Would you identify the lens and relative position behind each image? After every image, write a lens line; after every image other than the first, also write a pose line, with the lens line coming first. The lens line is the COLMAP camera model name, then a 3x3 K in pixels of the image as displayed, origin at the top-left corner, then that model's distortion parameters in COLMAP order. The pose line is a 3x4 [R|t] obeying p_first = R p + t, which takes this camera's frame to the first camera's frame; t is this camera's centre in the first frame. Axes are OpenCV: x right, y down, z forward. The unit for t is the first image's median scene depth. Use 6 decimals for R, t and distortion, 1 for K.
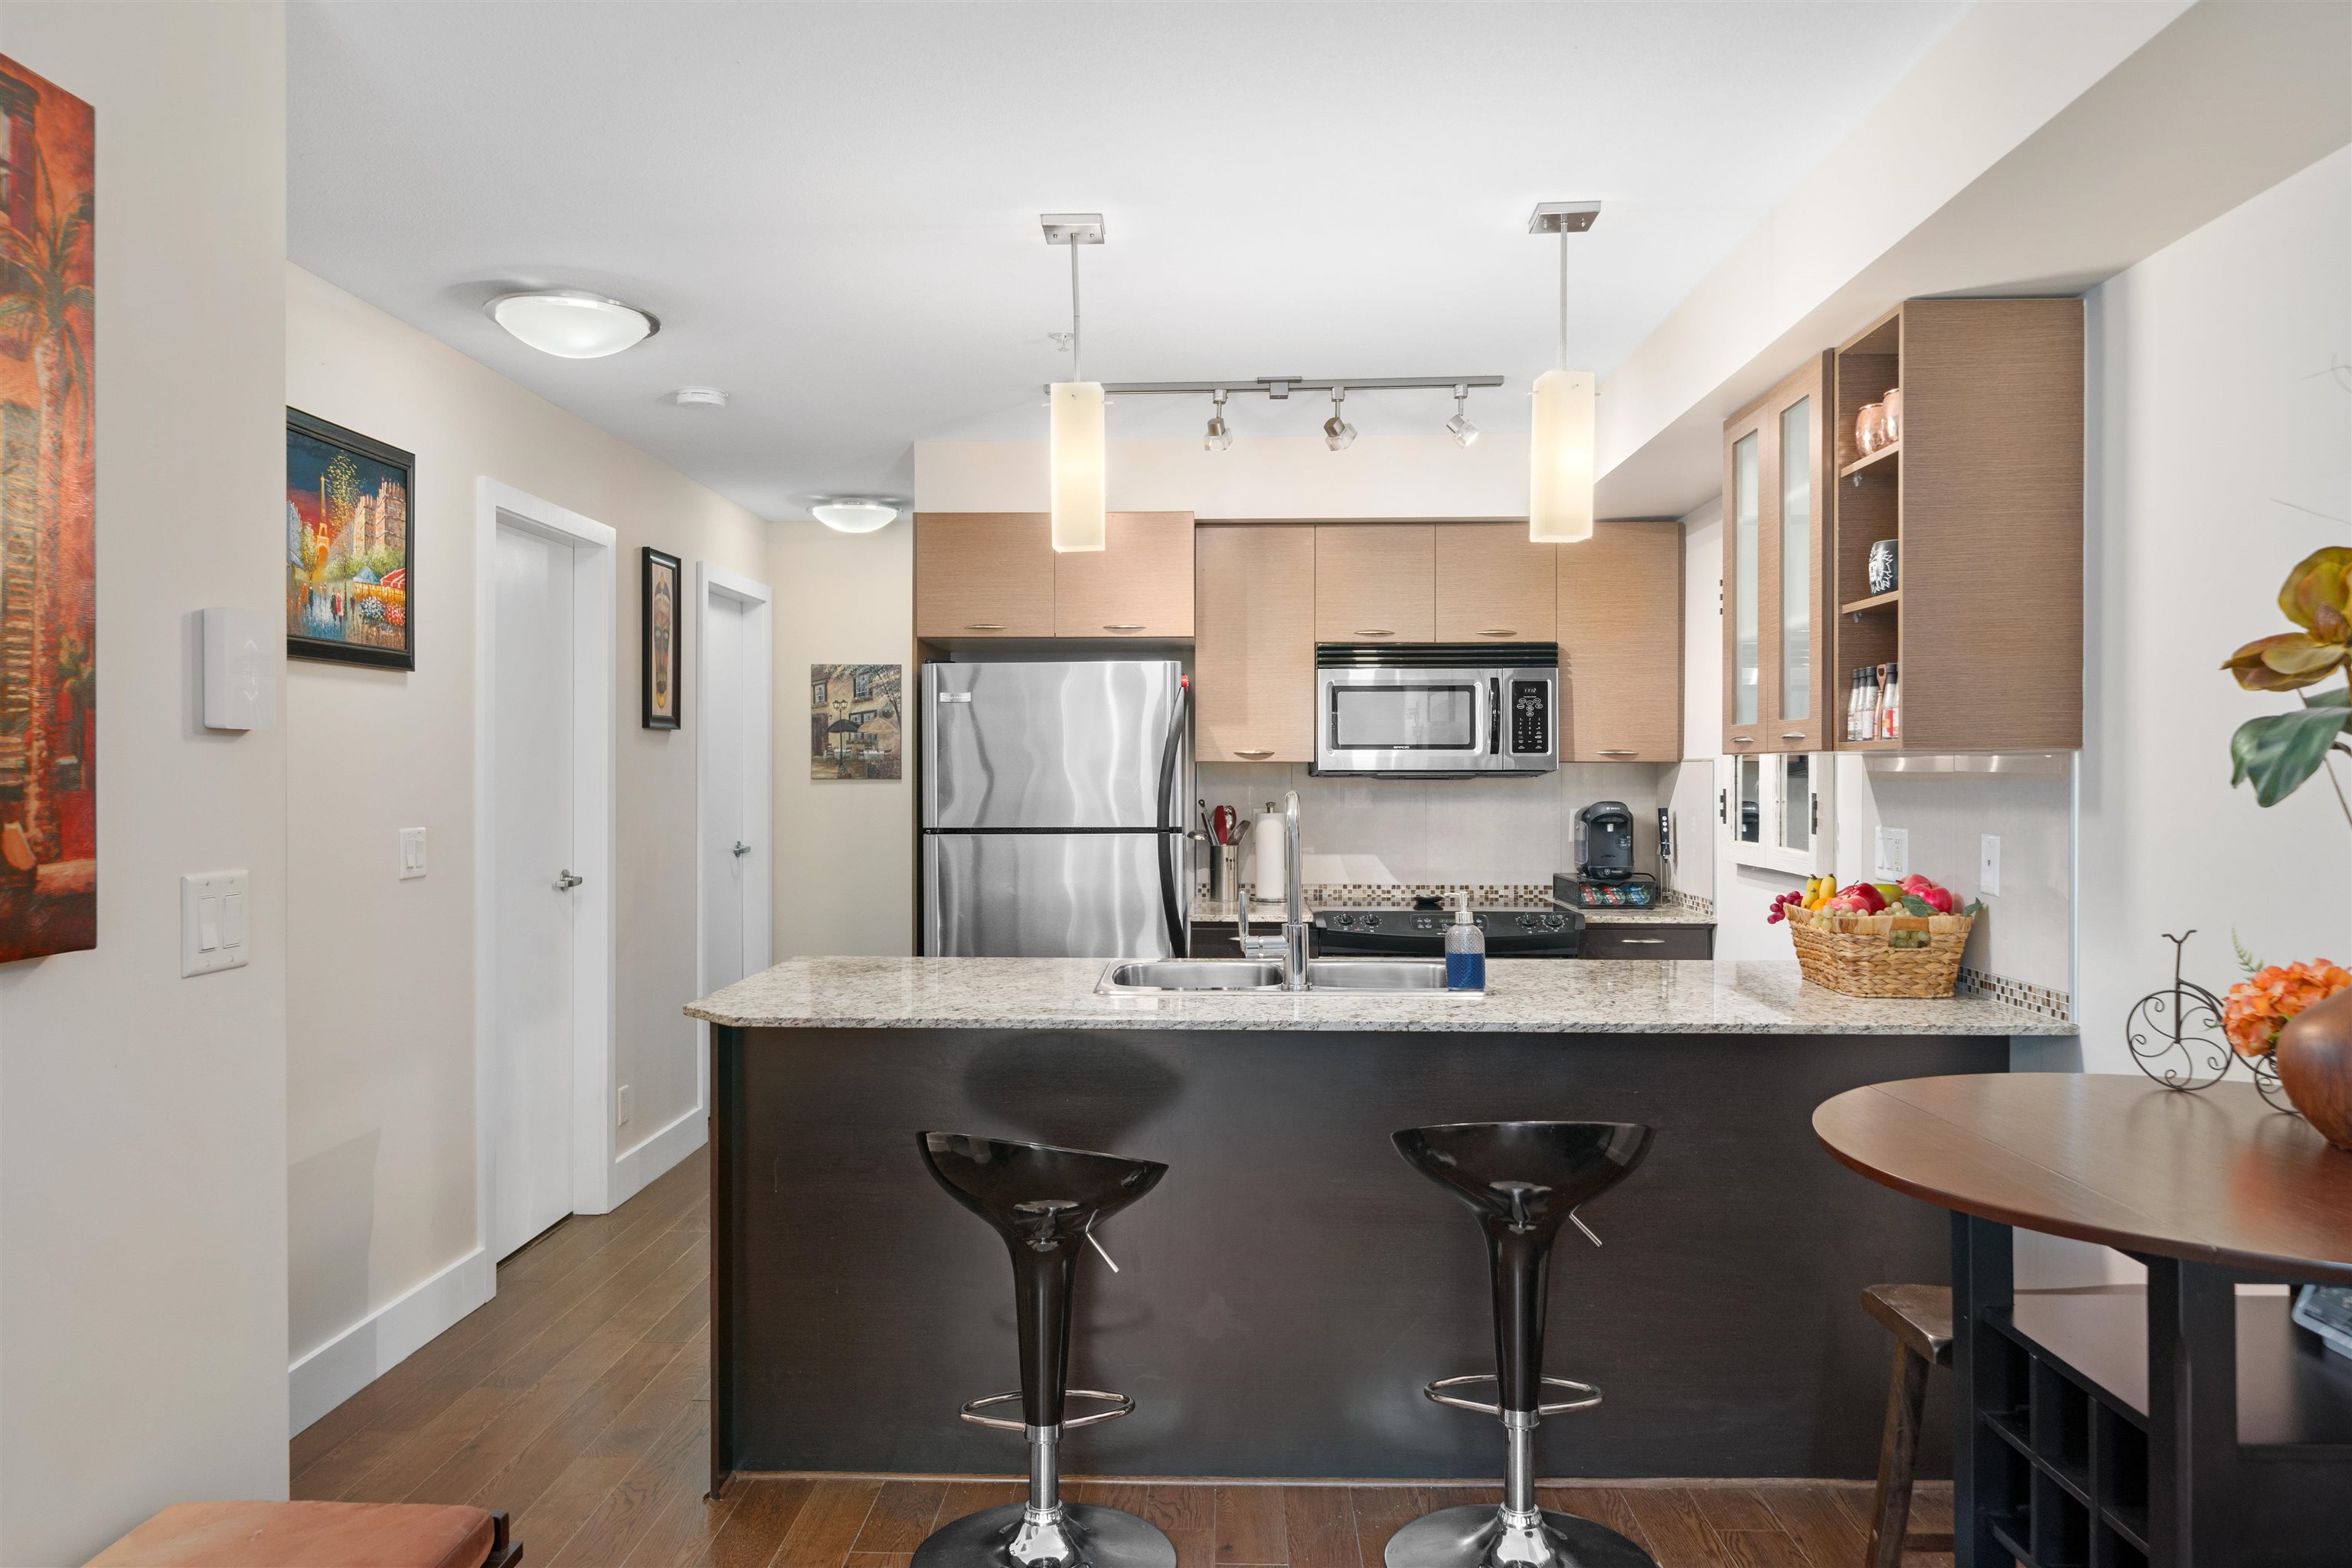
lens RADIAL K [[1624.5, 0, 1151.2], [0, 1624.5, 775.7], [0, 0, 1]] dist [0.003403, -0.006875]
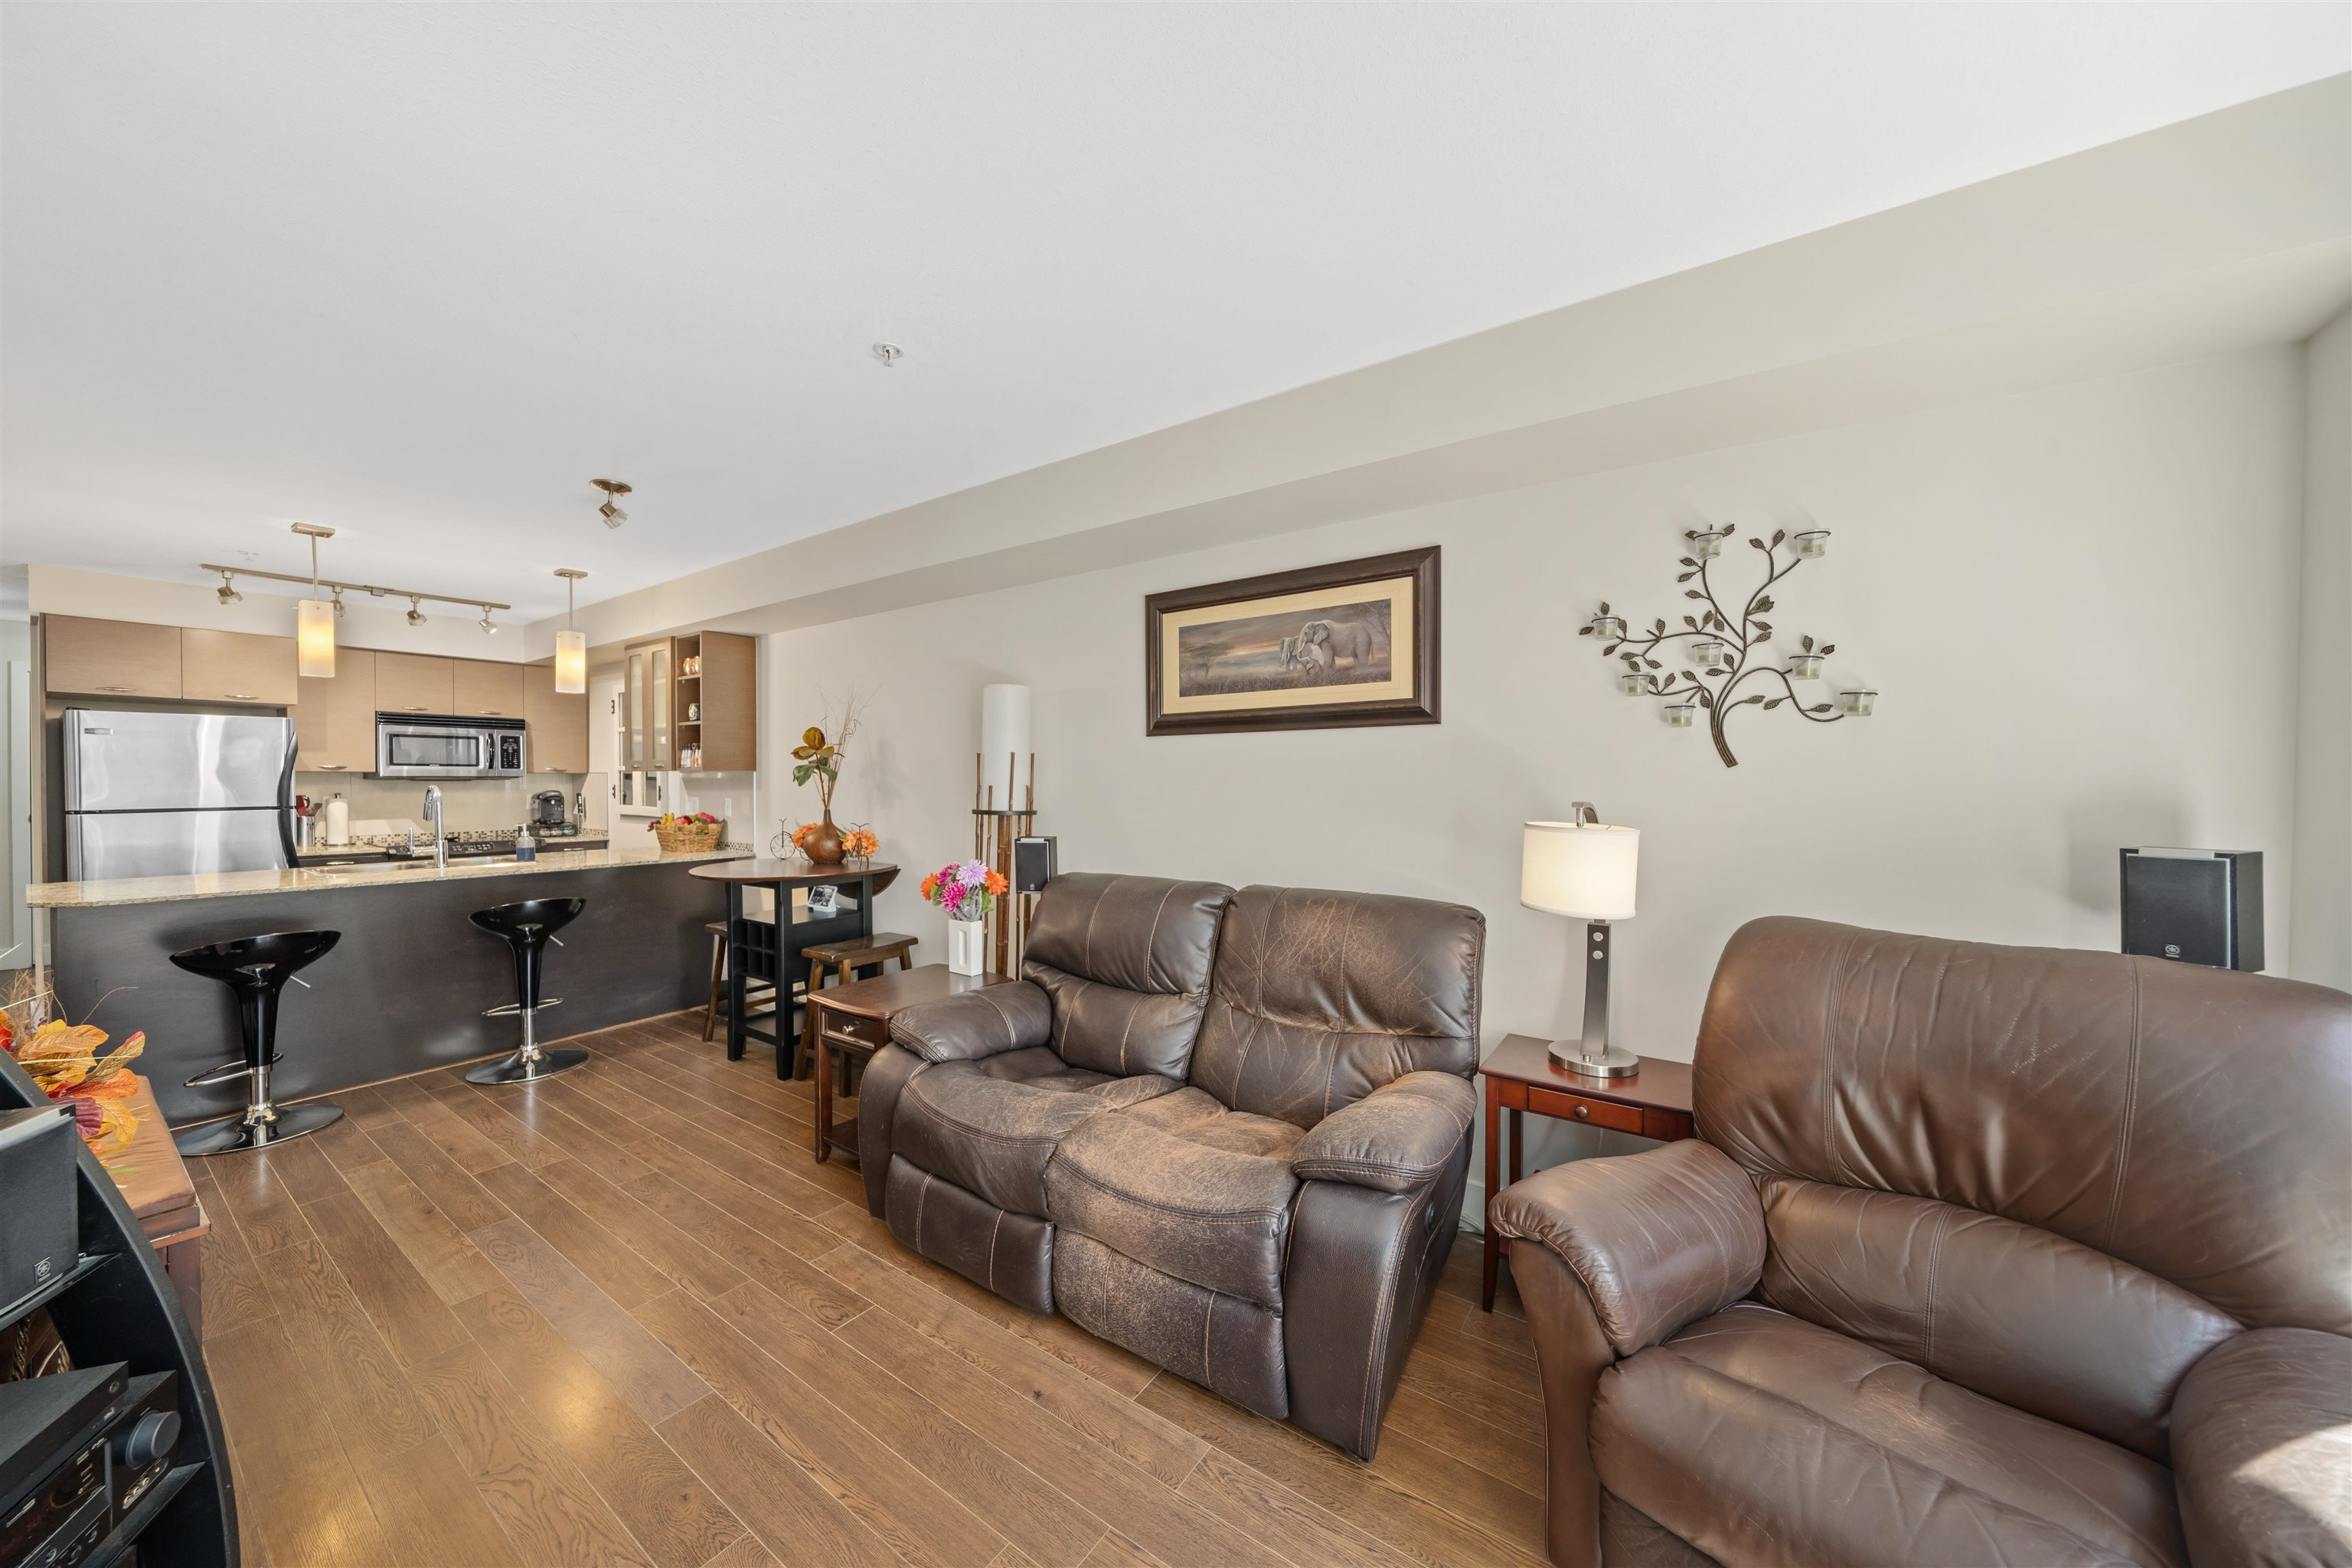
lens RADIAL K [[821.5, 0, 1167.2], [0, 821.5, 790.9], [0, 0, 1]] dist [0.002063, -0.001360]
pose [[0.546440, -0.011555, 0.837419, -0.267061], [-0.000466, 0.999900, 0.014101, 0.000090], [-0.837498, -0.008096, 0.546380, -0.442715]]
